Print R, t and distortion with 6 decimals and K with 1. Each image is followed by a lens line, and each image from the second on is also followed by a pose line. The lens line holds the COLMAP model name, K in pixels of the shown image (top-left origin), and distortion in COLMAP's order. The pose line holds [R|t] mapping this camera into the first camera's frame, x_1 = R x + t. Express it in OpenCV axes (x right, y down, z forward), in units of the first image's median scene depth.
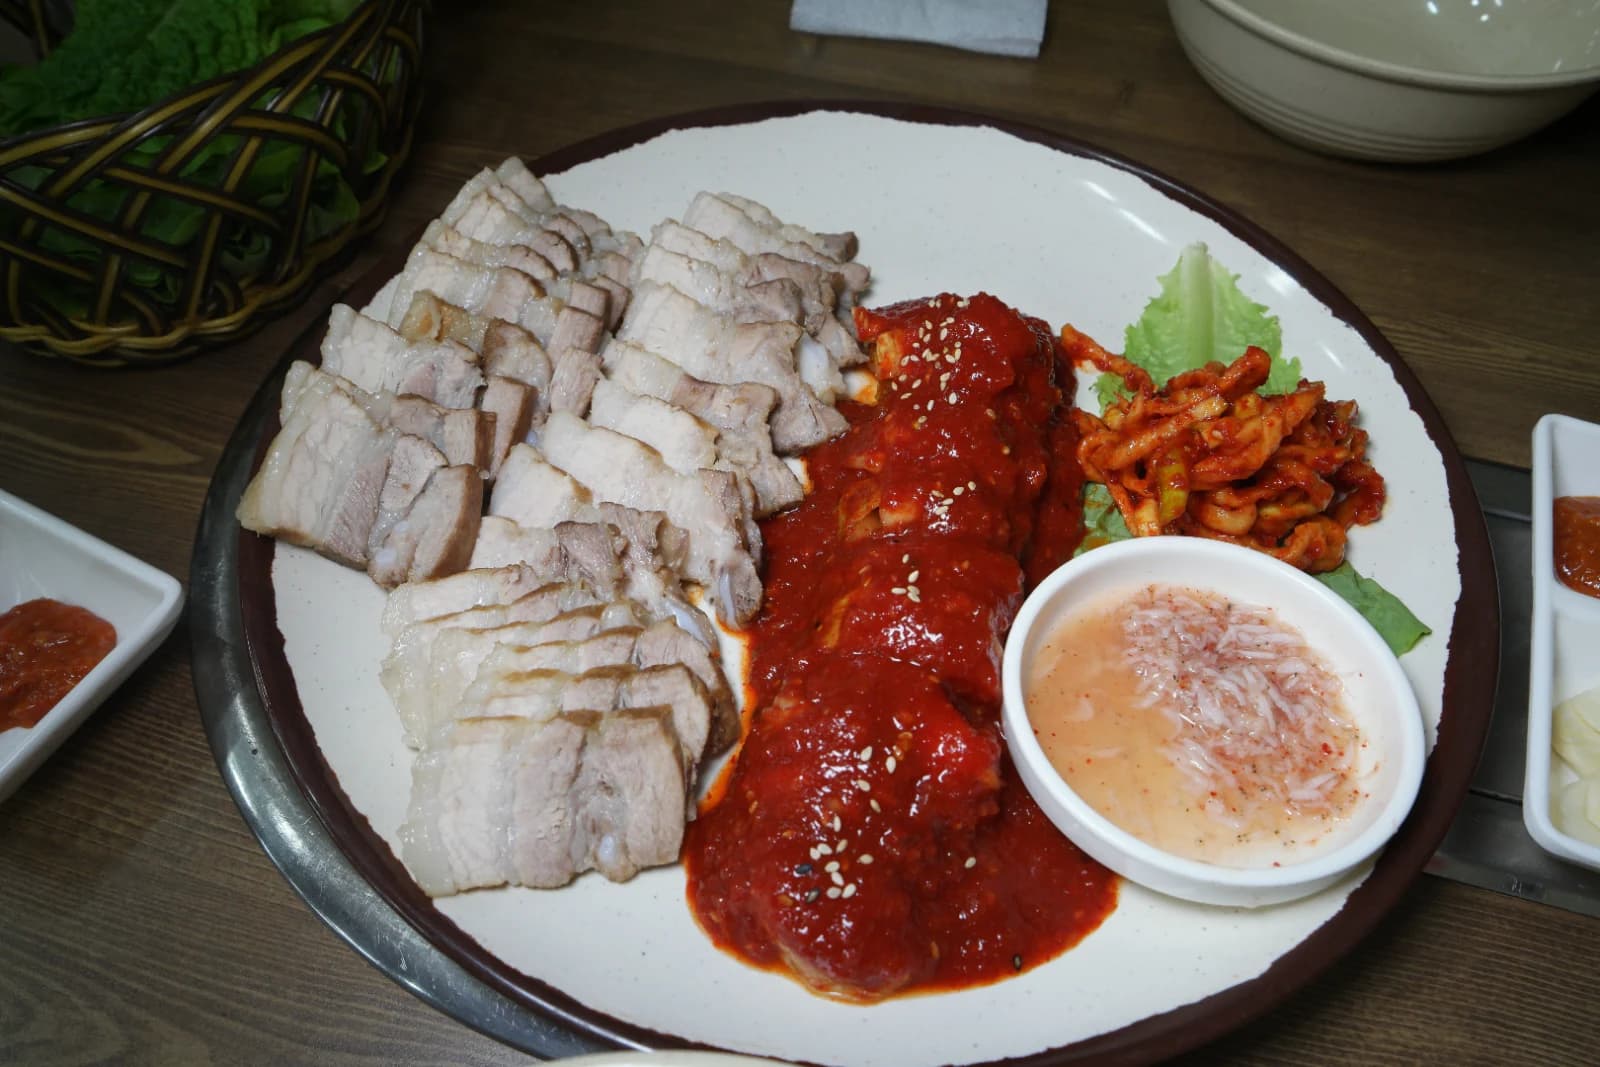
lens RADIAL K [[1170.5, 0, 800.0], [0, 1170.5, 533.5], [0, 0, 1]] dist [-0.054574, 0.055530]
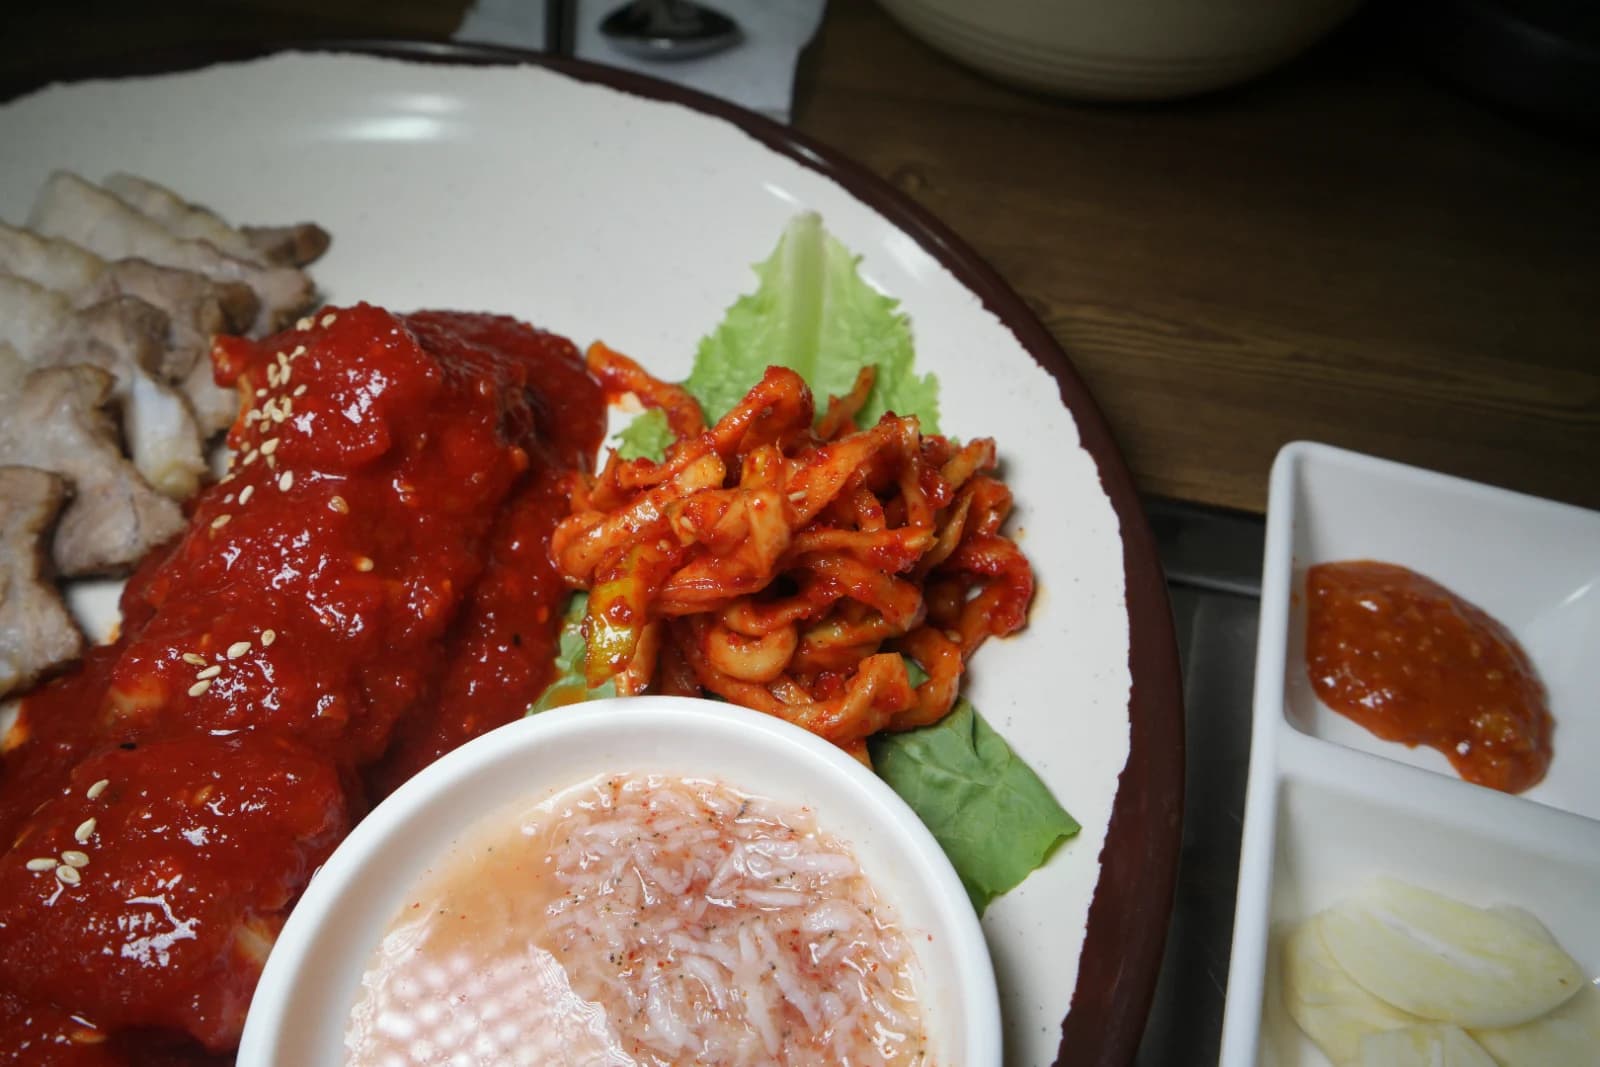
lens RADIAL K [[1175.1, 0, 800.0], [0, 1175.1, 533.5], [0, 0, 1]] dist [-0.059764, 0.074685]
pose [[0.996702, -0.058020, 0.056727, 0.376321], [0.058545, 0.998255, -0.007650, -0.071605], [-0.056184, 0.010946, 0.998360, 0.402525]]
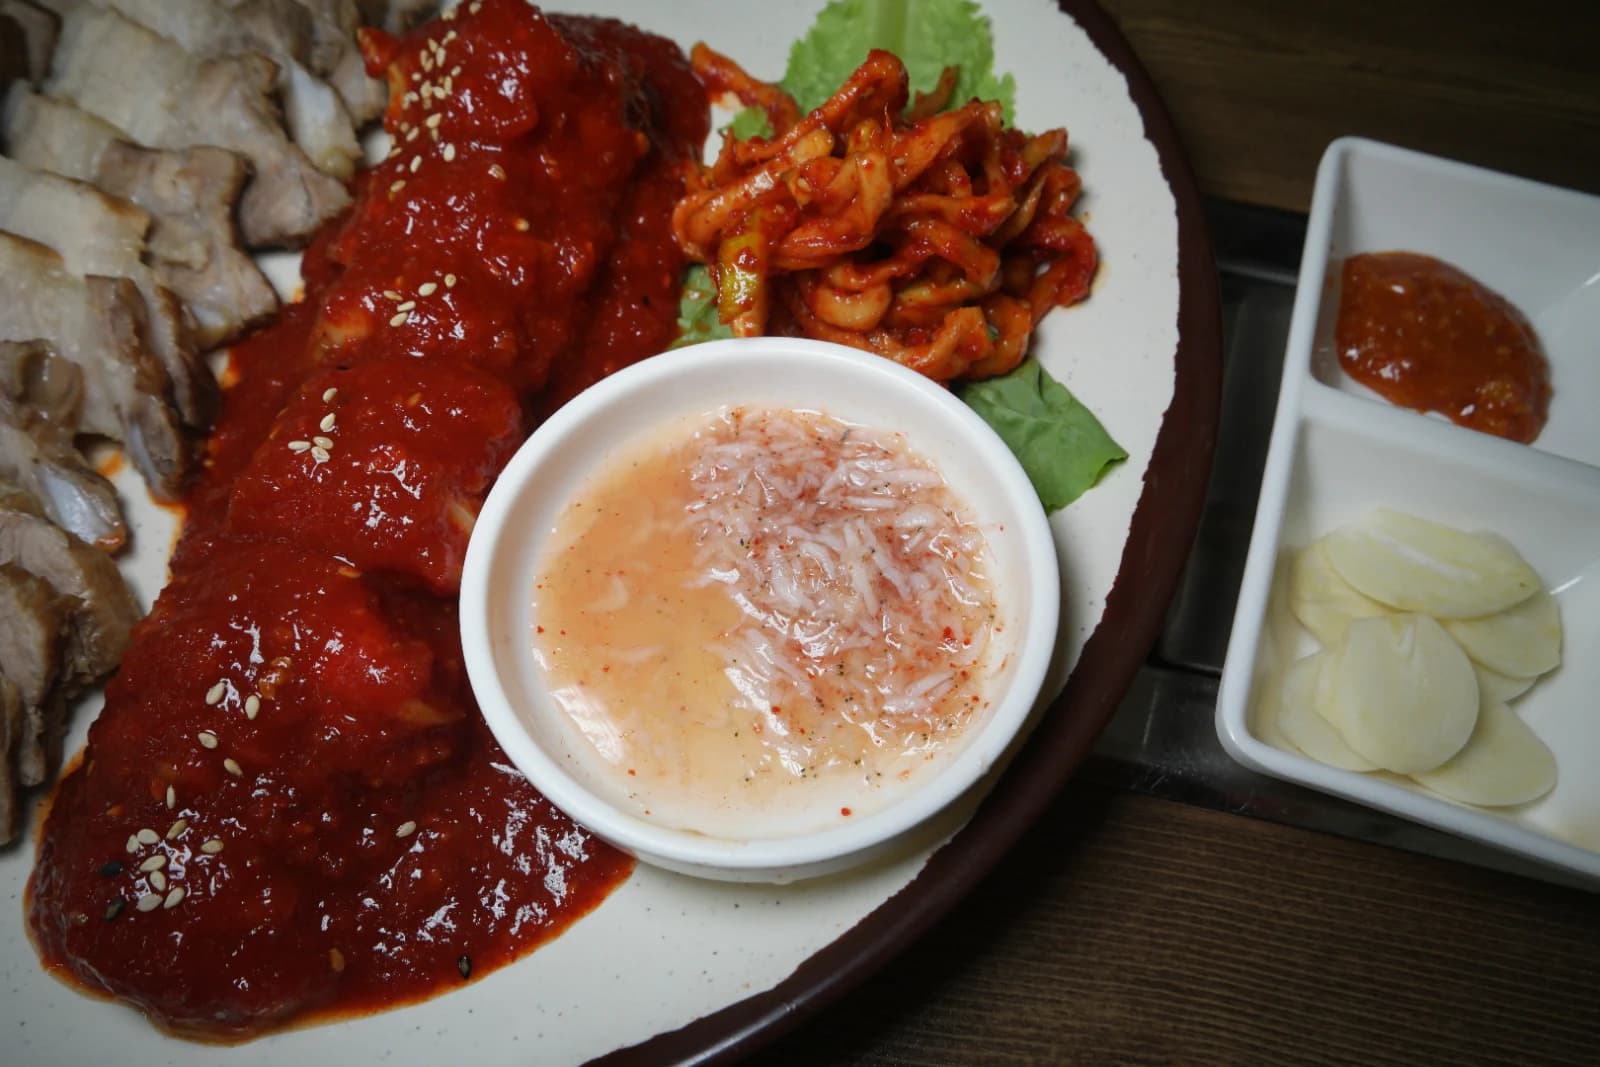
lens RADIAL K [[1175.1, 0, 800.0], [0, 1175.1, 533.5], [0, 0, 1]] dist [-0.059764, 0.074685]
pose [[0.998570, -0.051705, 0.013612, 0.332378], [0.048456, 0.982771, 0.178364, -0.006661], [-0.022600, -0.177449, 0.983870, 0.287410]]
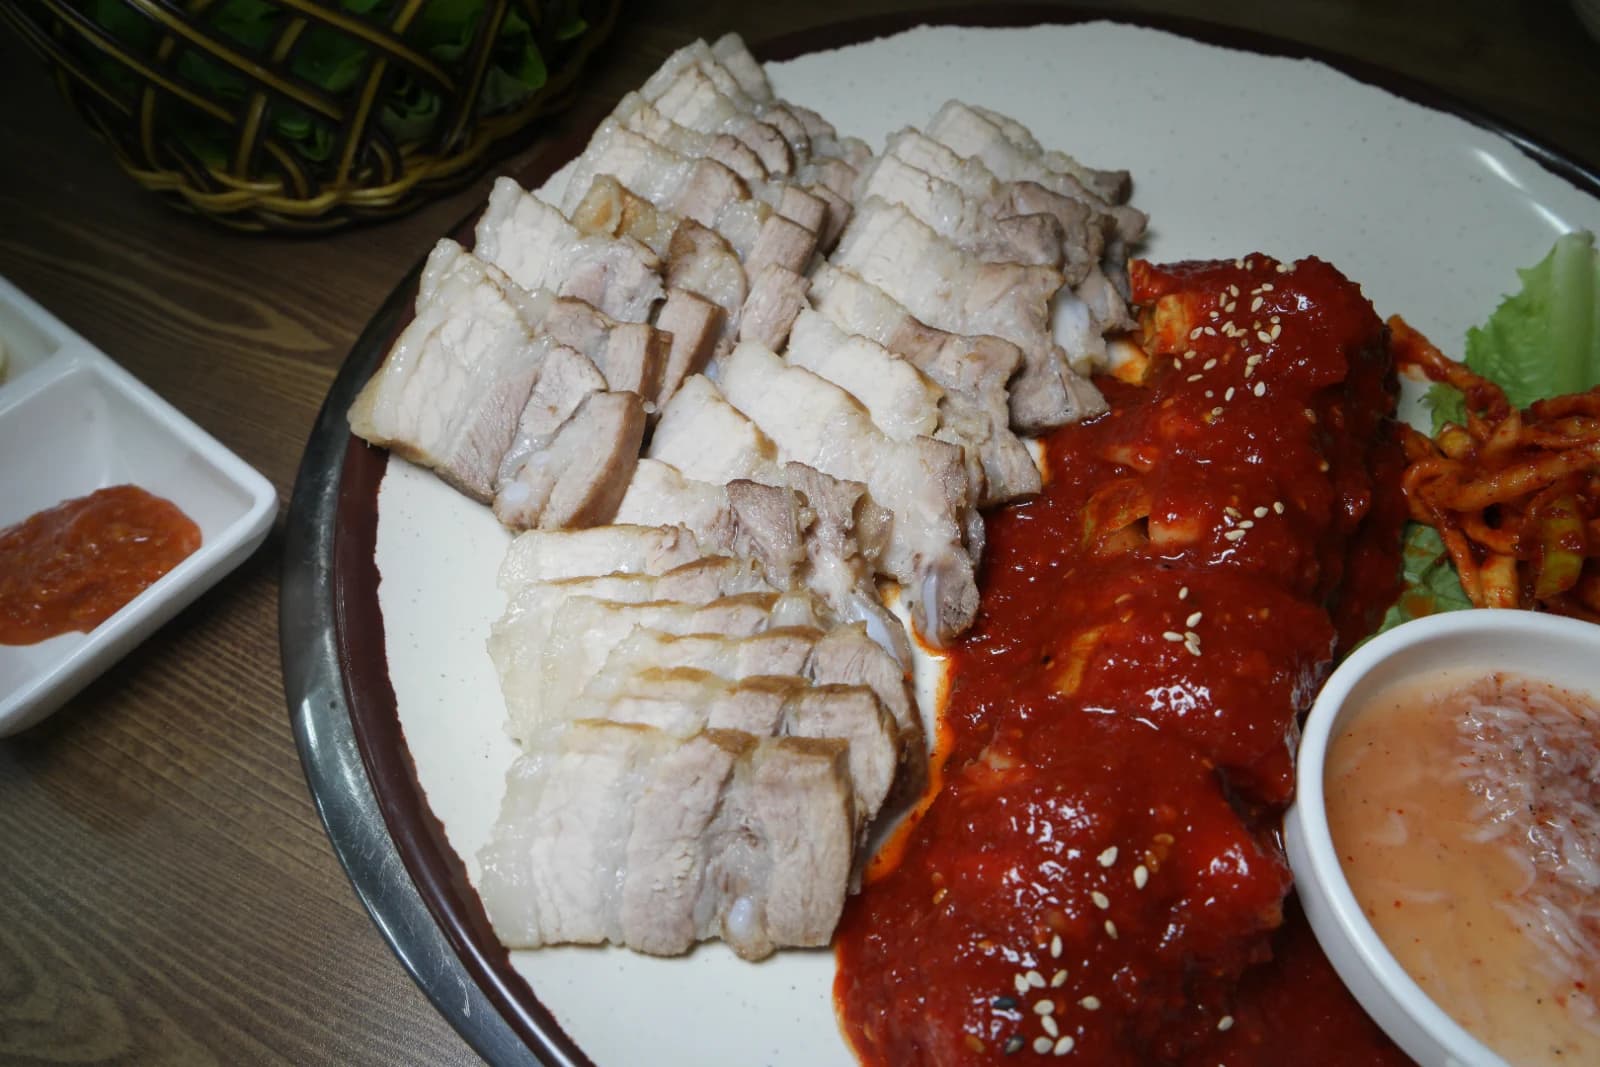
lens RADIAL K [[1177.1, 0, 800.0], [0, 1177.1, 533.5], [0, 0, 1]] dist [-0.073033, 0.085149]
pose [[0.982647, 0.142653, -0.118556, -0.062877], [-0.139480, 0.989617, 0.034692, -0.007343], [0.122274, -0.017554, 0.992341, 0.218203]]
